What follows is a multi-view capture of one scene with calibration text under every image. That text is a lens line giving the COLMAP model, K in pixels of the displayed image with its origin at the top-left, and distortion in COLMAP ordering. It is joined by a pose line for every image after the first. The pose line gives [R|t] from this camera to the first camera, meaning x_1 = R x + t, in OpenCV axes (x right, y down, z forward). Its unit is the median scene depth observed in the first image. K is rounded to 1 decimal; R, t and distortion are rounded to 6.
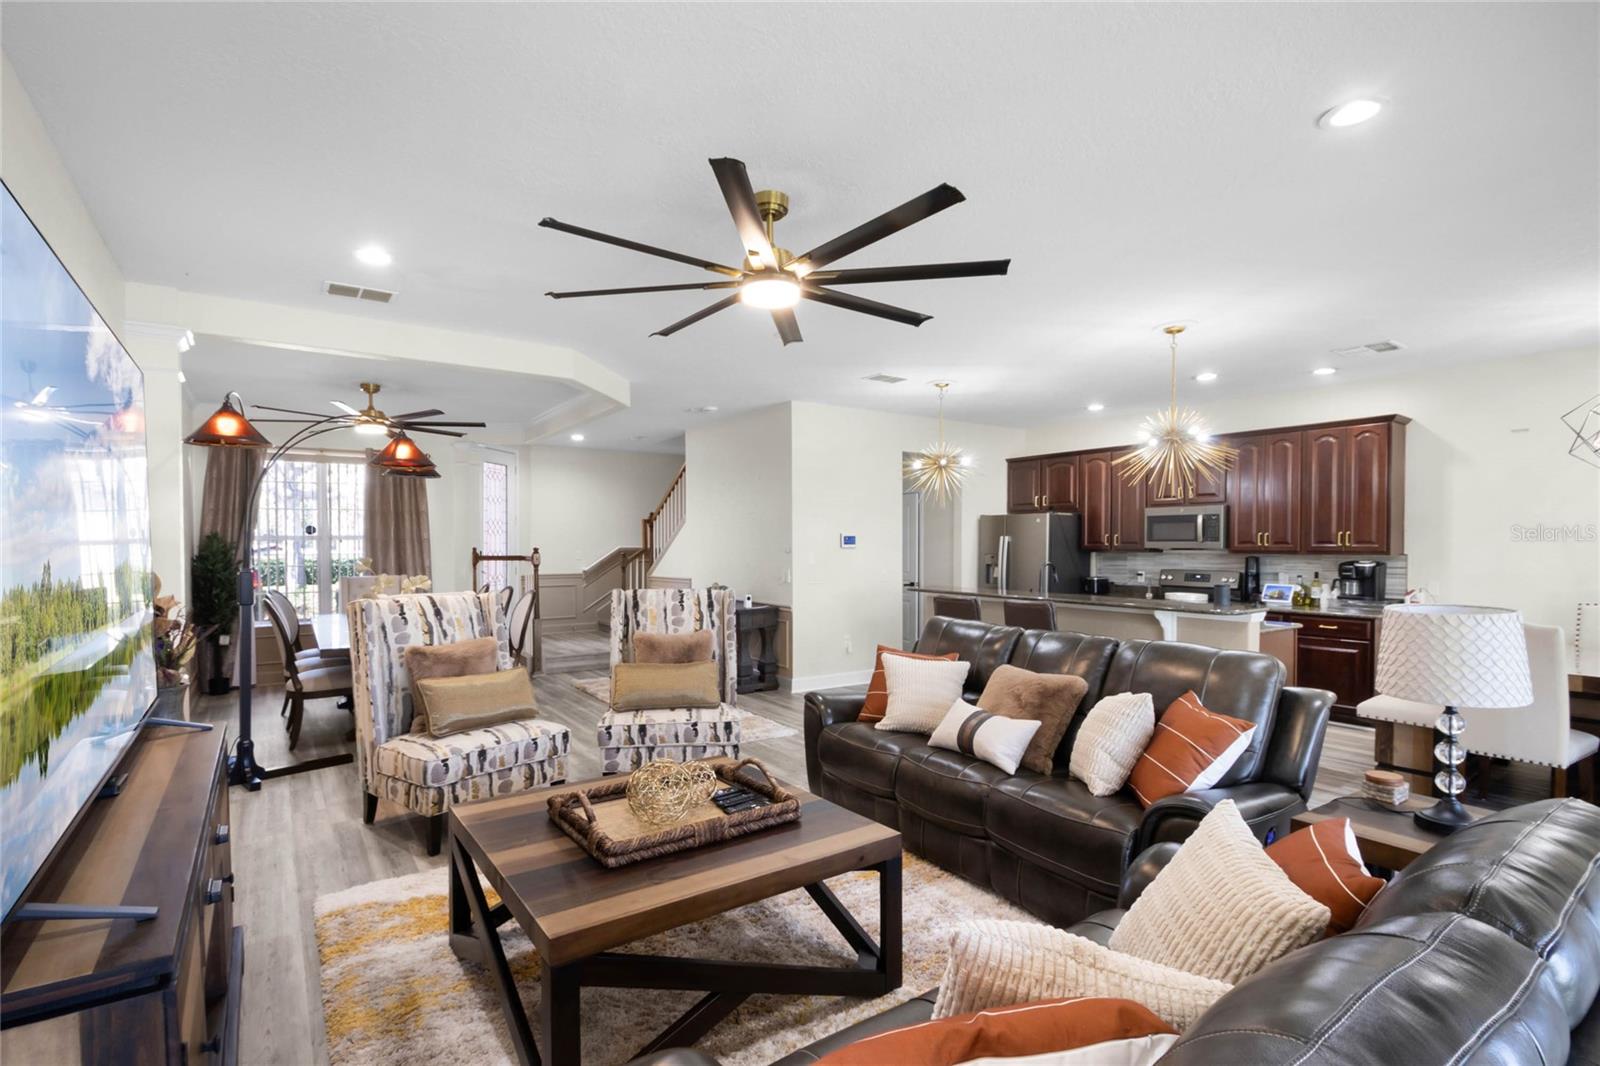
lens RADIAL K [[776.0, 0, 770.3], [0, 776.0, 550.5], [0, 0, 1]] dist [-0.000008, -0.006860]
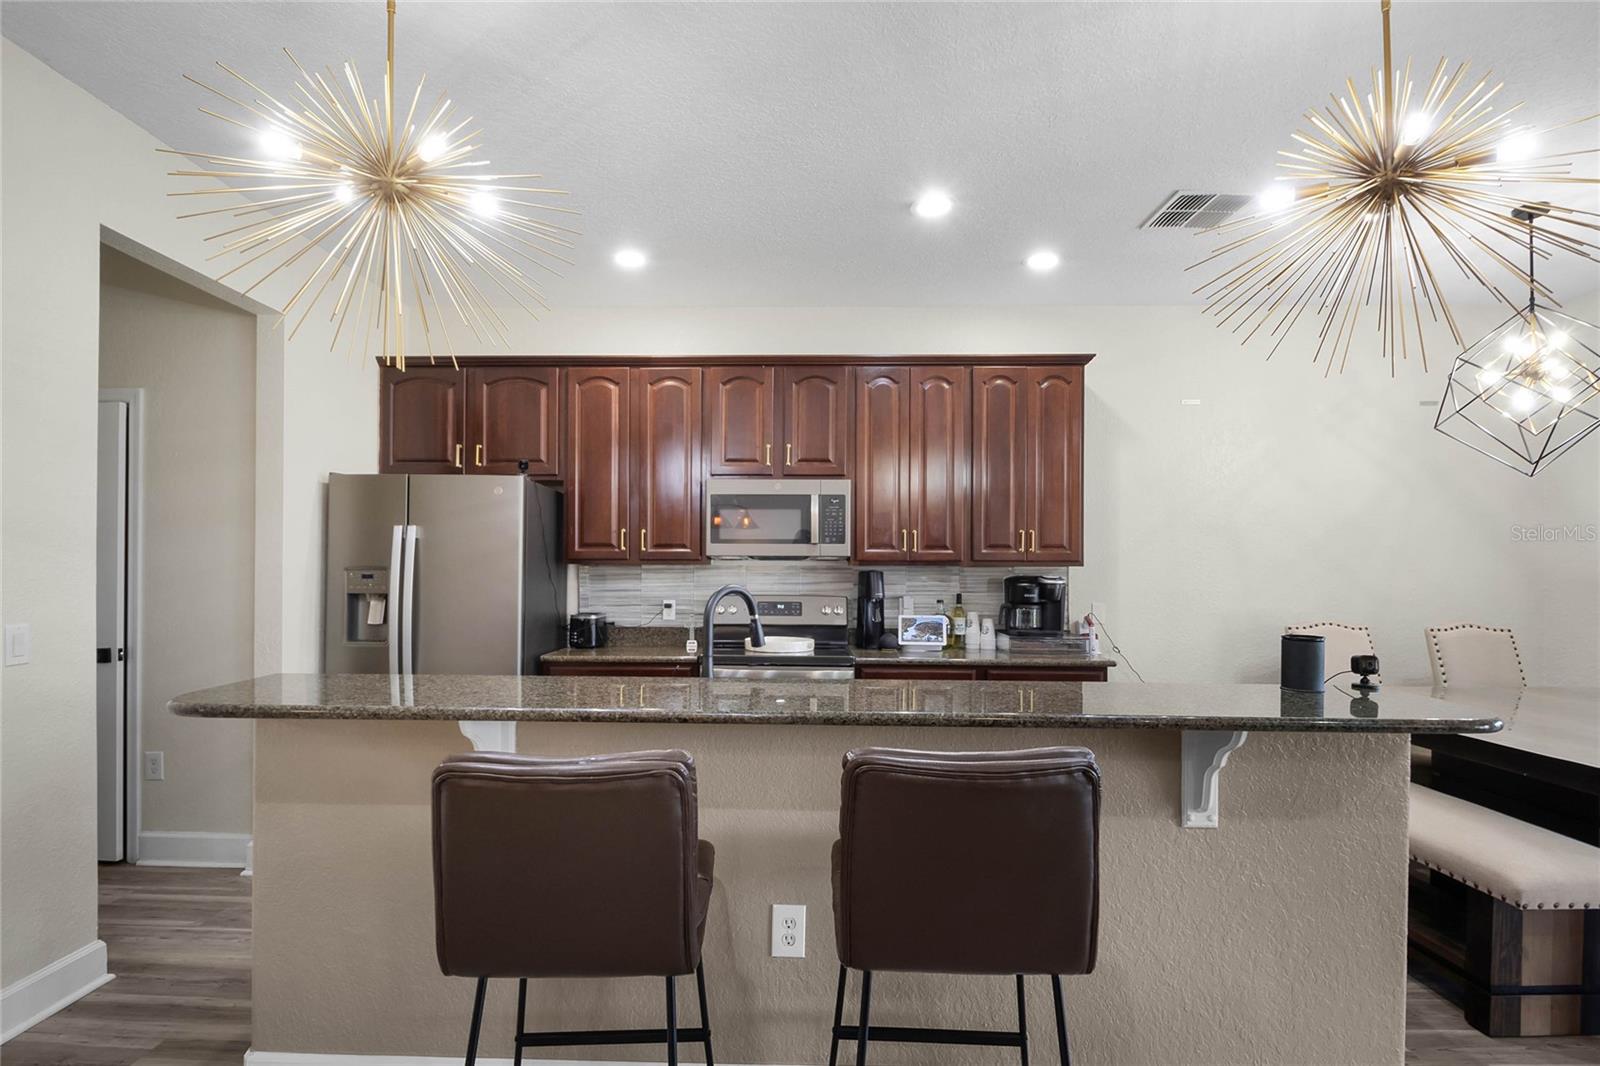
lens RADIAL K [[776.0, 0, 791.3], [0, 776.0, 561.8], [0, 0, 1]] dist [-0.000008, -0.006860]
pose [[0.578110, 0.008497, 0.815915, 0.098232], [0.002434, 0.999923, -0.012138, 0.008055], [-0.815955, 0.009003, 0.578045, 0.708991]]
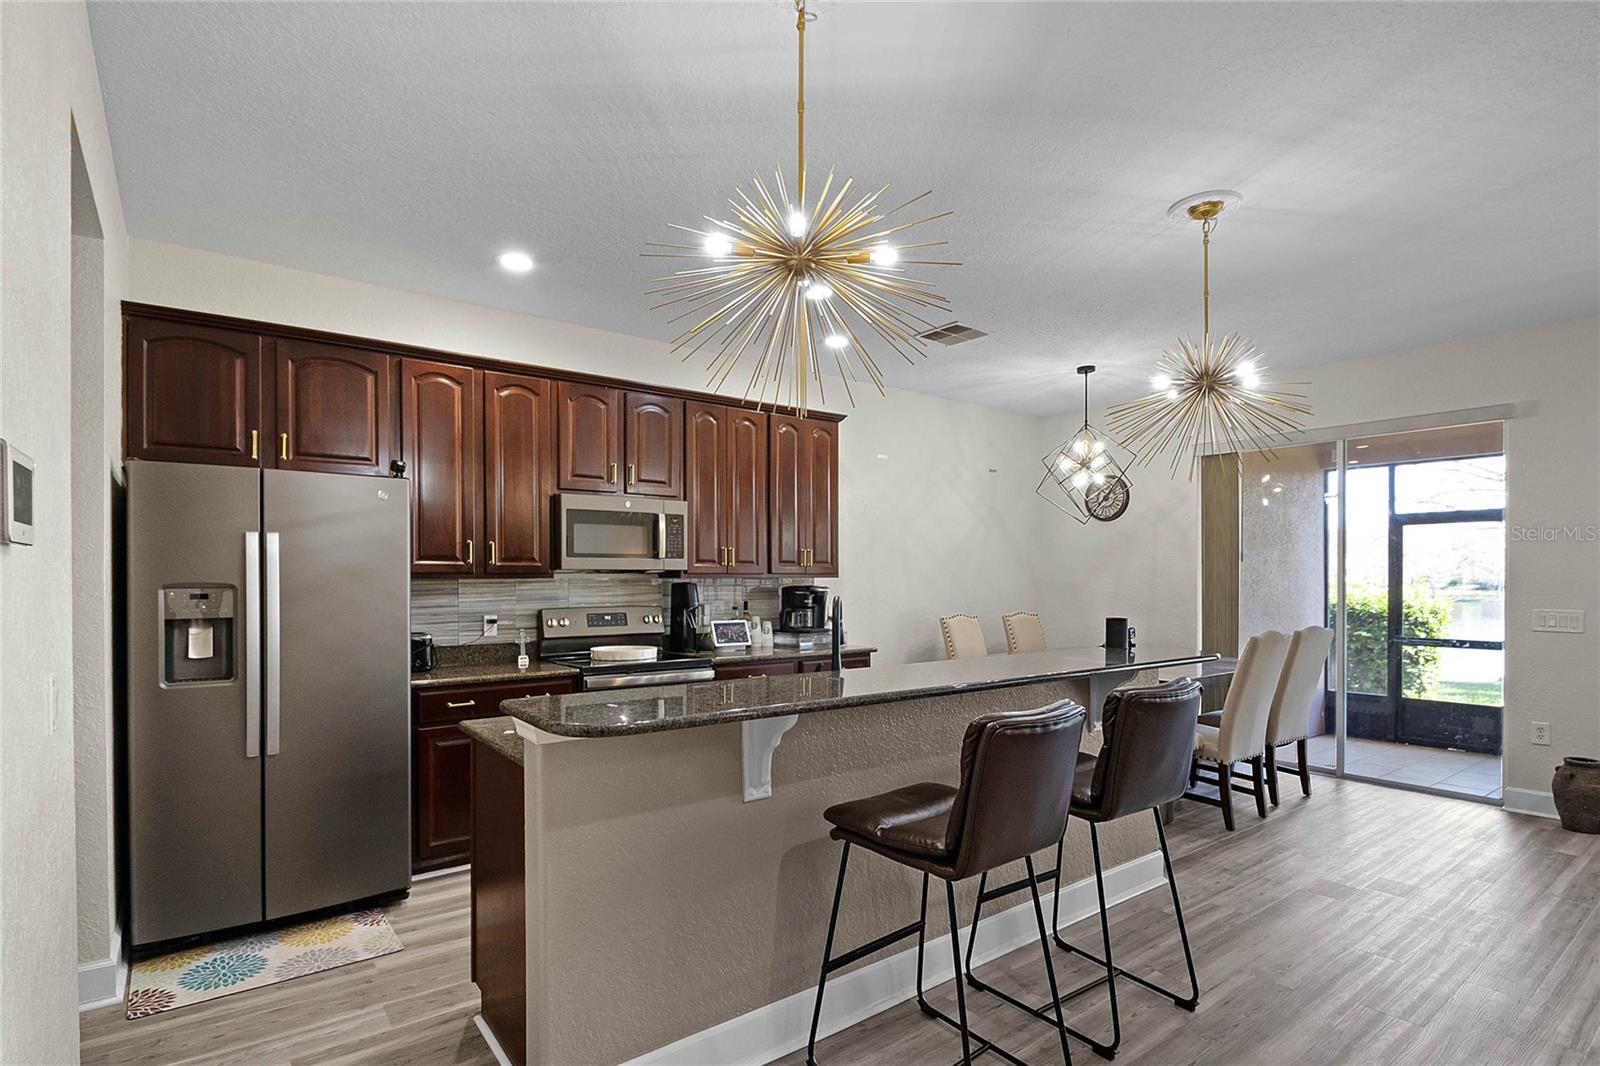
lens RADIAL K [[776.0, 0, 774.8], [0, 776.0, 582.4], [0, 0, 1]] dist [-0.000008, -0.006860]
pose [[-0.037171, -0.006341, 0.999289, -0.050908], [0.010105, 0.999926, 0.006721, 0.003881], [-0.999258, 0.010348, -0.037104, 0.953627]]
